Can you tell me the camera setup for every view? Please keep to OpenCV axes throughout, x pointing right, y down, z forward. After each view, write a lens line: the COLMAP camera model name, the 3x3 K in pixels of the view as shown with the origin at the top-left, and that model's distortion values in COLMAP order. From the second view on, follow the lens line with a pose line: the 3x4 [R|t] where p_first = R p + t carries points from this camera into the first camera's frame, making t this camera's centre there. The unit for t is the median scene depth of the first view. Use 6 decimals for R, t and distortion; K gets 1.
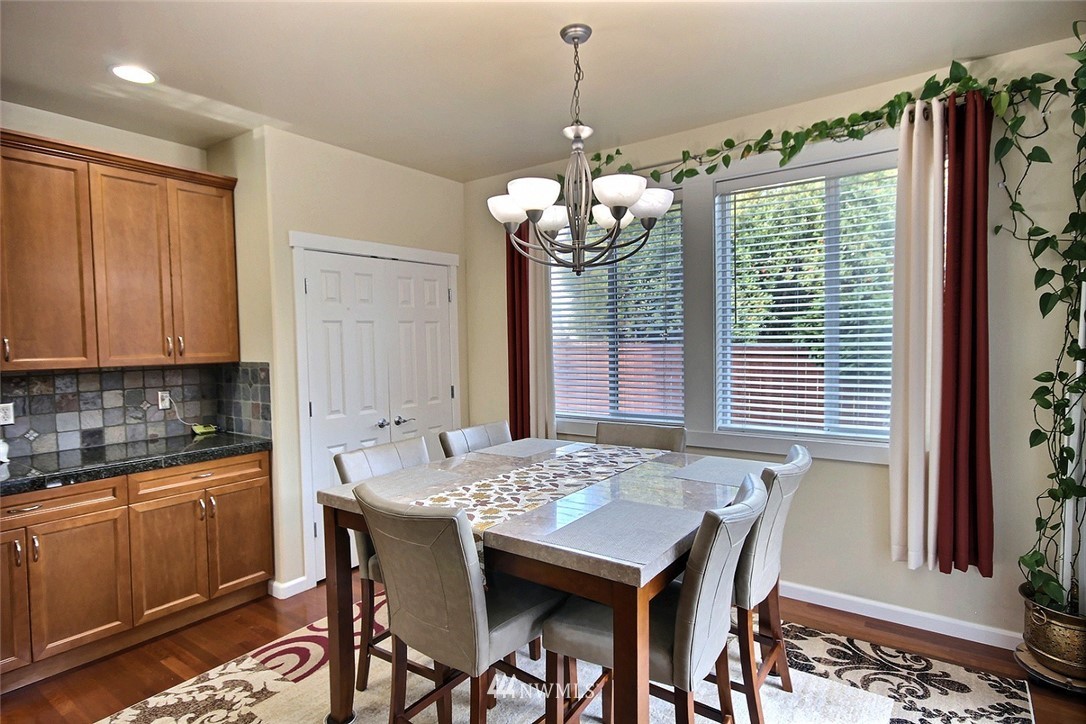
lens RADIAL K [[588.2, 0, 544.7], [0, 588.2, 364.6], [0, 0, 1]] dist [0.010796, 0.004144]
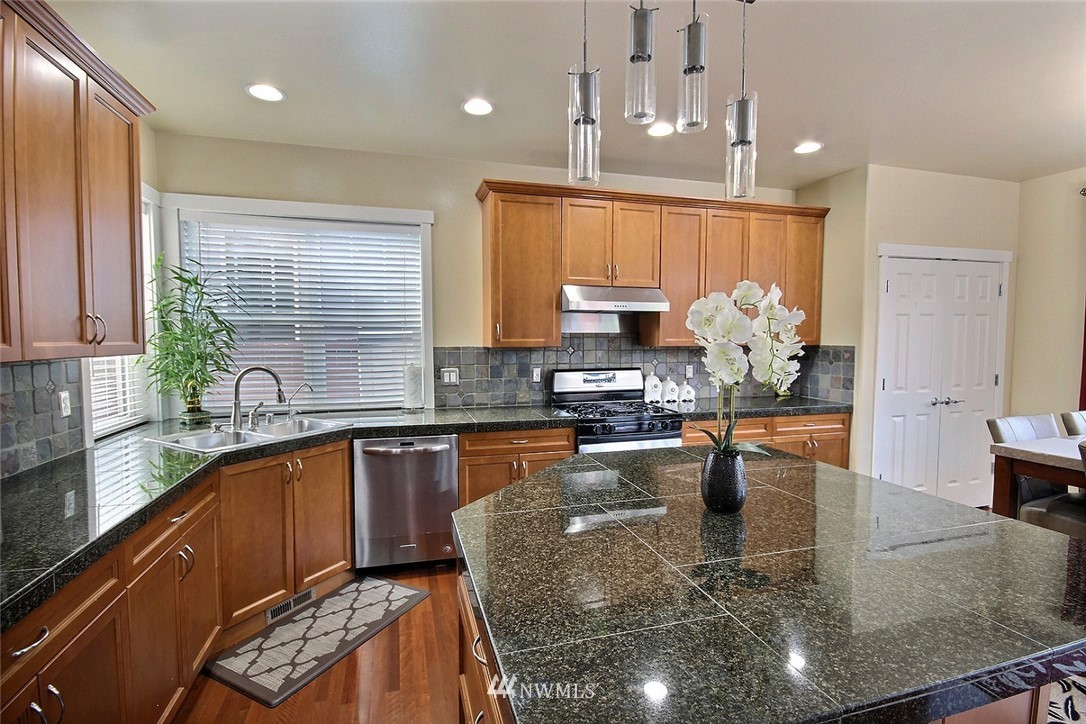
lens RADIAL K [[512.8, 0, 535.2], [0, 512.8, 361.8], [0, 0, 1]] dist [0.006011, -0.005525]
pose [[0.783322, 0.050572, -0.619555, -0.336988], [-0.042266, 0.998712, 0.028083, 0.031529], [0.620177, 0.004188, 0.784450, -0.361741]]
